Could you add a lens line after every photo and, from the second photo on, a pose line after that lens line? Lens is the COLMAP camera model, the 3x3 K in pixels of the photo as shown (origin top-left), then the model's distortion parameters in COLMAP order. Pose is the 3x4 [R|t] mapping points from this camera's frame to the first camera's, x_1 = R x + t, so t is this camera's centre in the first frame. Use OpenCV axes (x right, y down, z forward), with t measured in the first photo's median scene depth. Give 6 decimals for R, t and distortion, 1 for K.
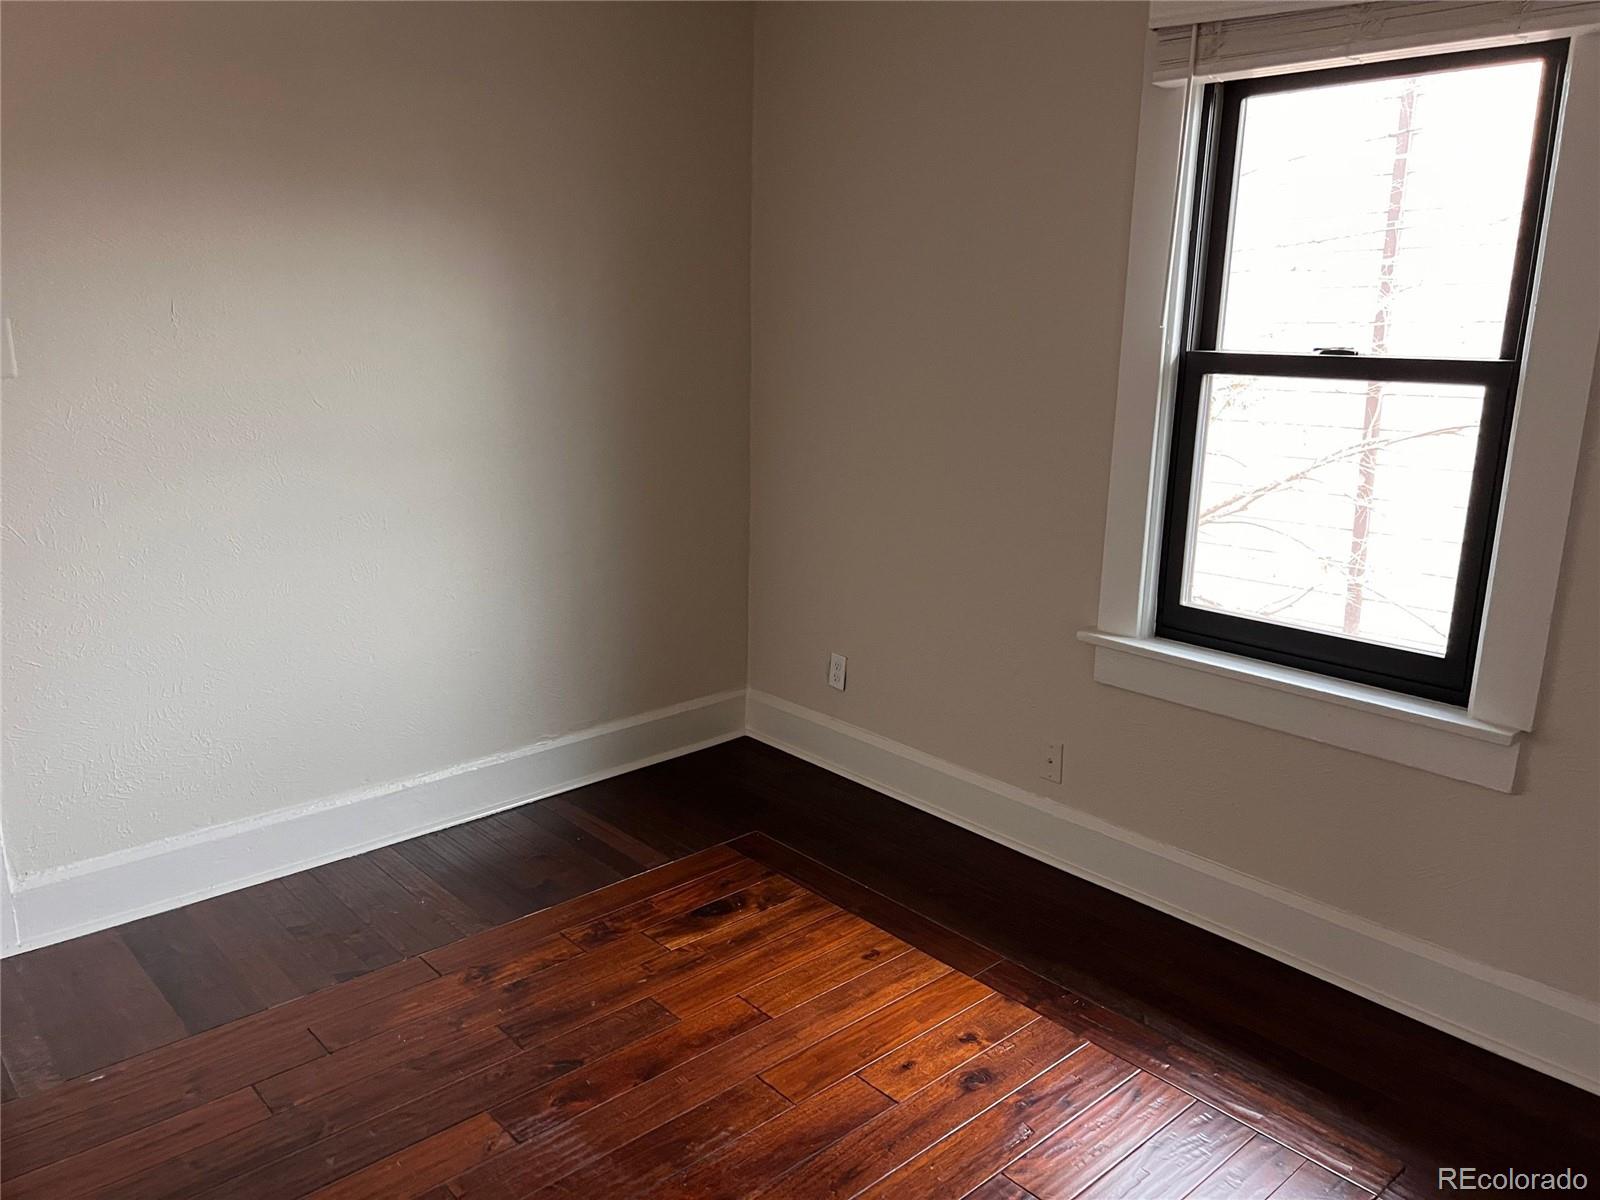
lens RADIAL K [[1208.1, 0, 780.1], [0, 1208.1, 594.9], [0, 0, 1]] dist [0.039115, -0.029272]
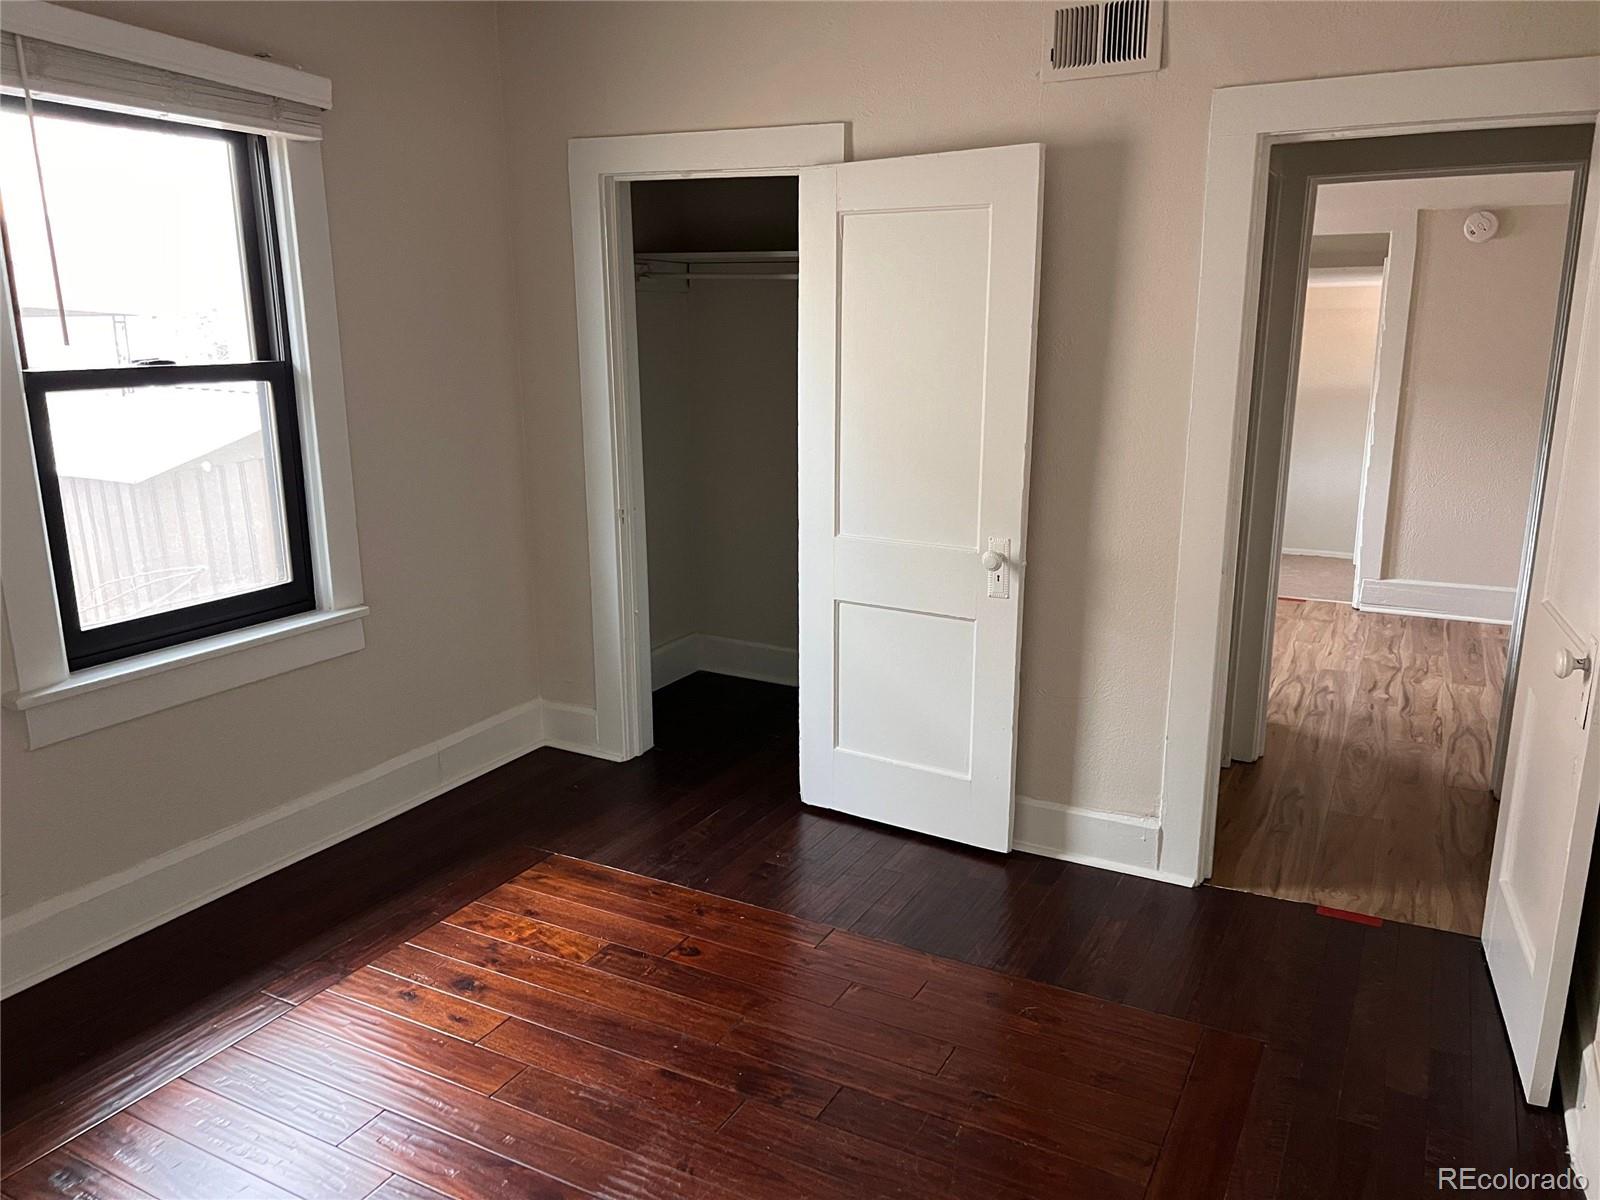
lens RADIAL K [[1208.1, 0, 780.1], [0, 1208.1, 594.9], [0, 0, 1]] dist [0.039115, -0.029272]
pose [[-0.348647, -0.218776, 0.911363, -0.808231], [0.220378, 0.925978, 0.306592, -0.210546], [-0.910977, 0.307737, -0.274626, 0.812187]]
